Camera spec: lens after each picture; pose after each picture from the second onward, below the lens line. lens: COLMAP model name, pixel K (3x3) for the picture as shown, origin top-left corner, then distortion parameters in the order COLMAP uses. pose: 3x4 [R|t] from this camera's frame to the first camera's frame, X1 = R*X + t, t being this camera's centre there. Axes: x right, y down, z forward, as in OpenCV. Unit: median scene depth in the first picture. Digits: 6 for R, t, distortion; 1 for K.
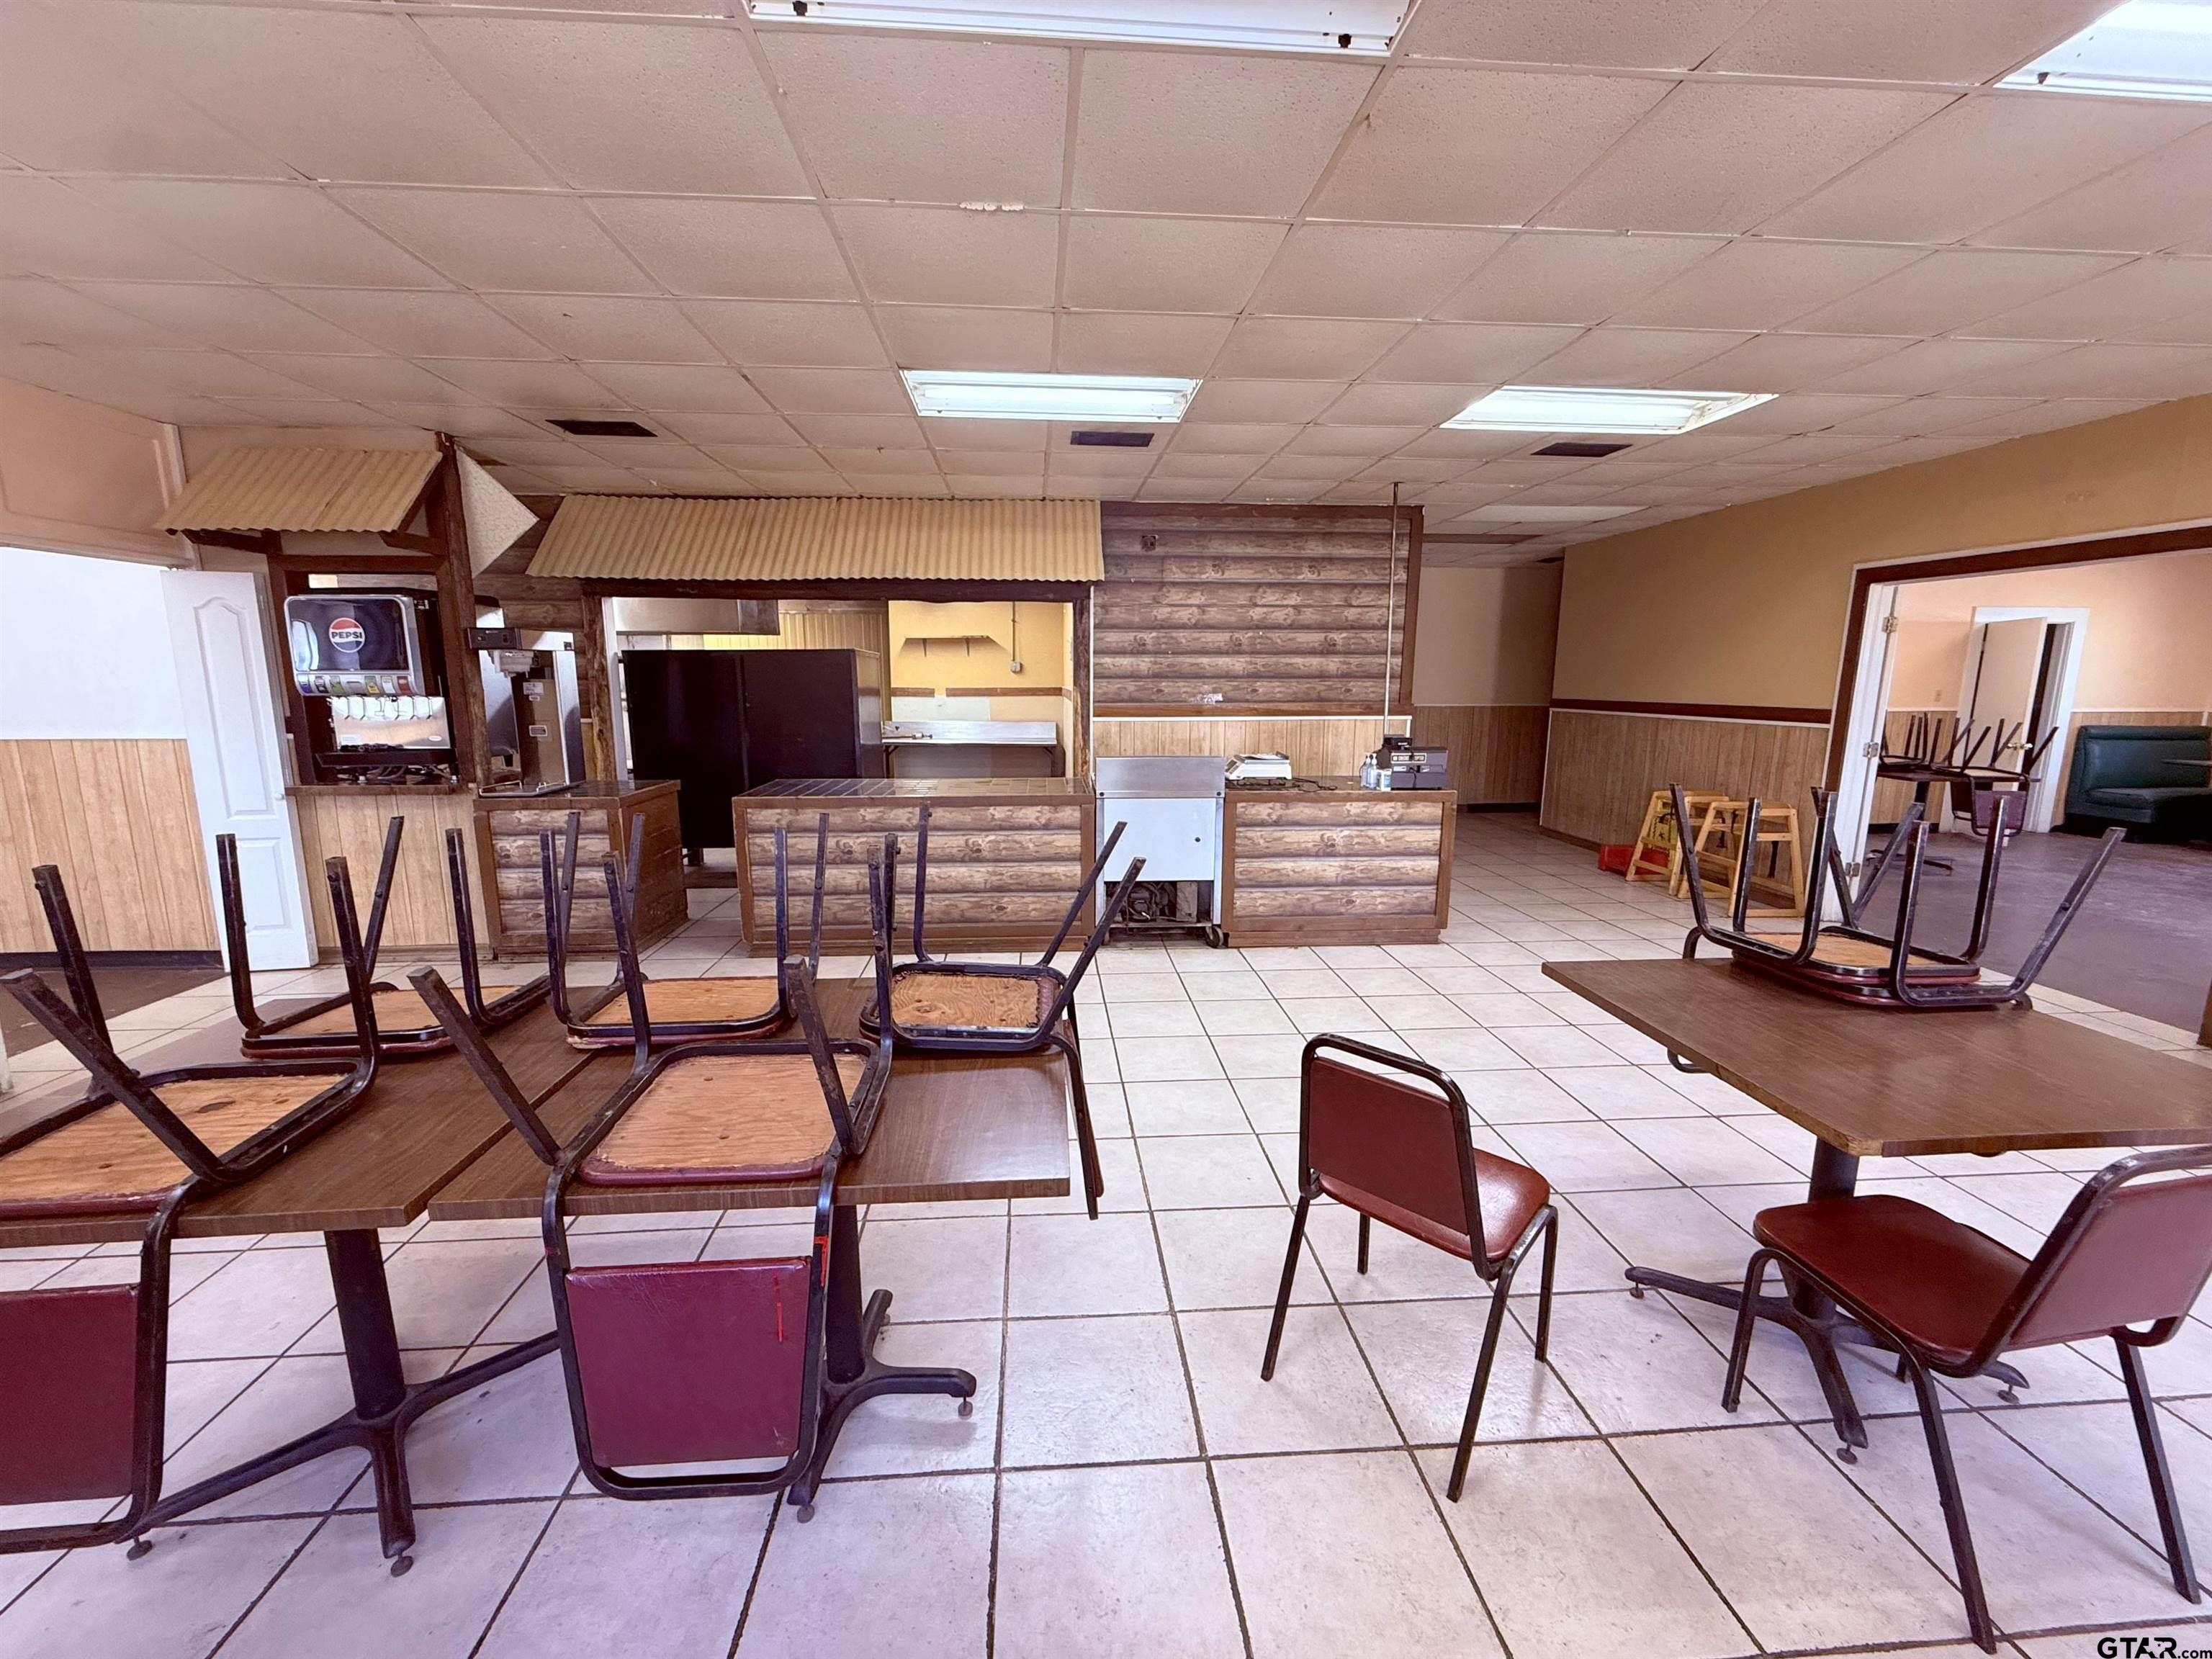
lens RADIAL K [[880.9, 0, 1104.2], [0, 880.9, 831.3], [0, 0, 1]] dist [0.000004, -0.000293]
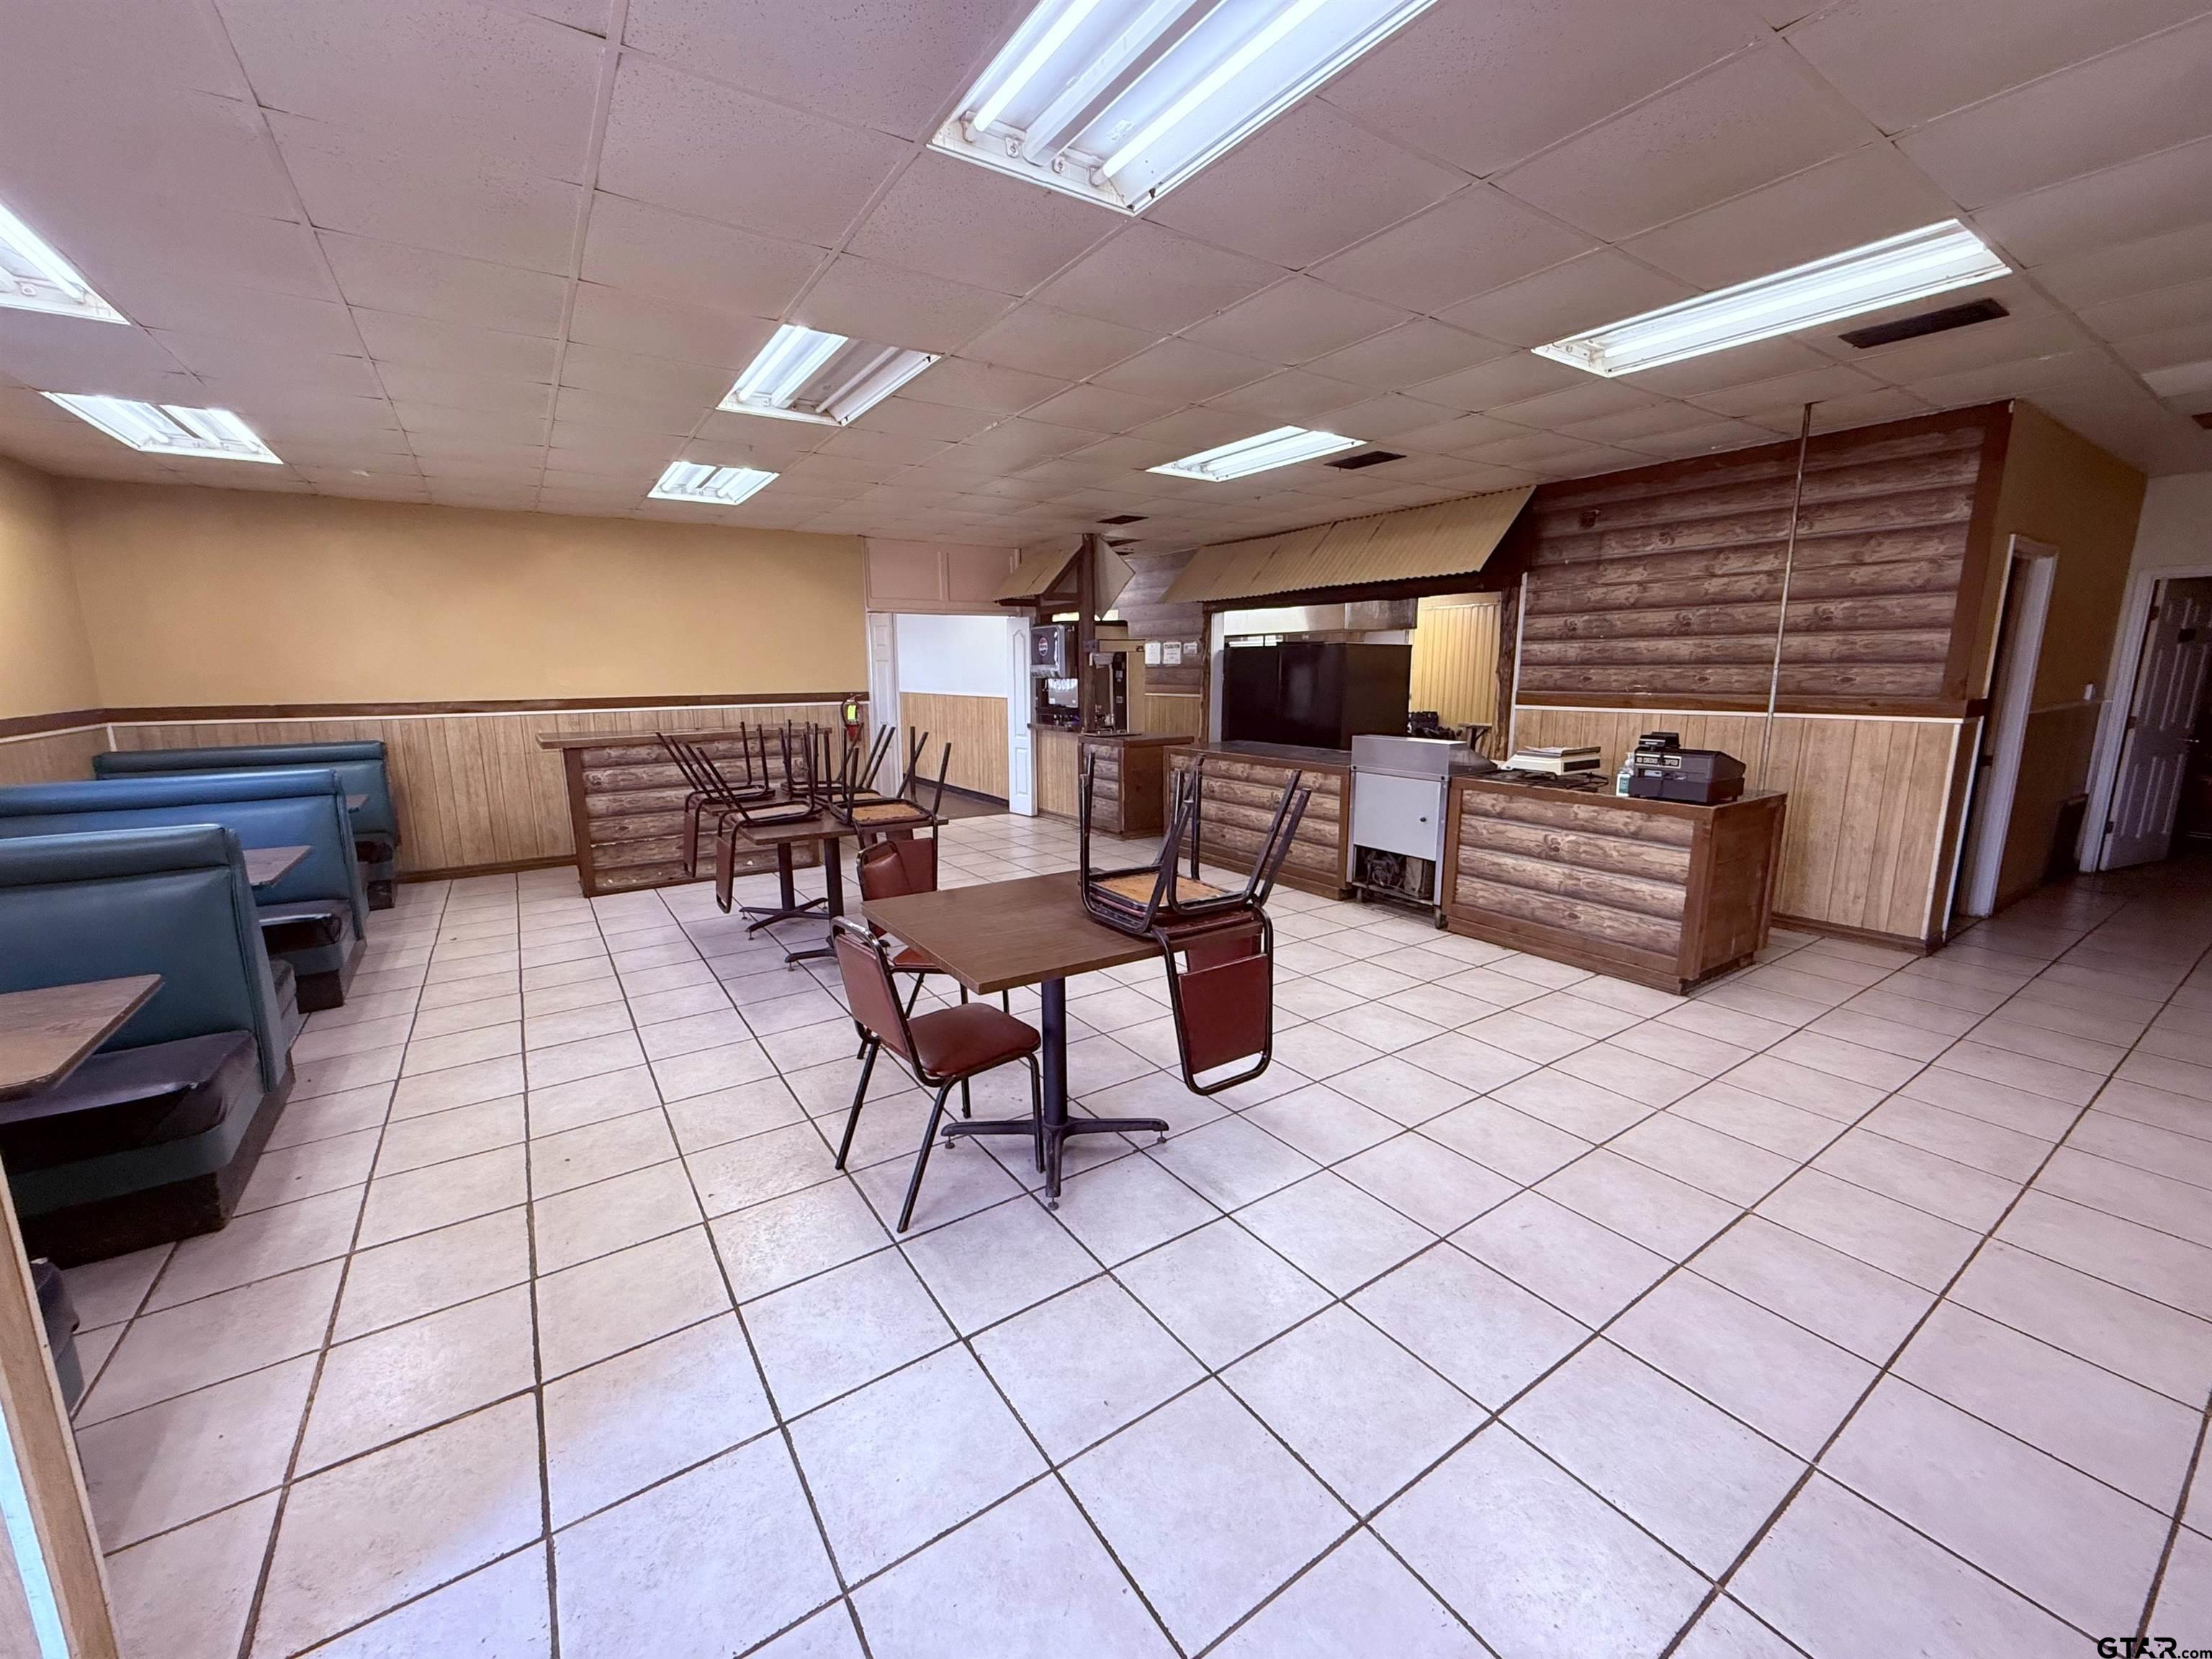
lens RADIAL K [[880.9, 0, 1098.5], [0, 880.9, 838.1], [0, 0, 1]] dist [0.000004, -0.000293]
pose [[0.487031, 0.162309, -0.858171, 0.784862], [-0.141897, 0.984230, 0.105621, -0.023507], [0.861781, 0.070331, 0.502382, 0.126074]]
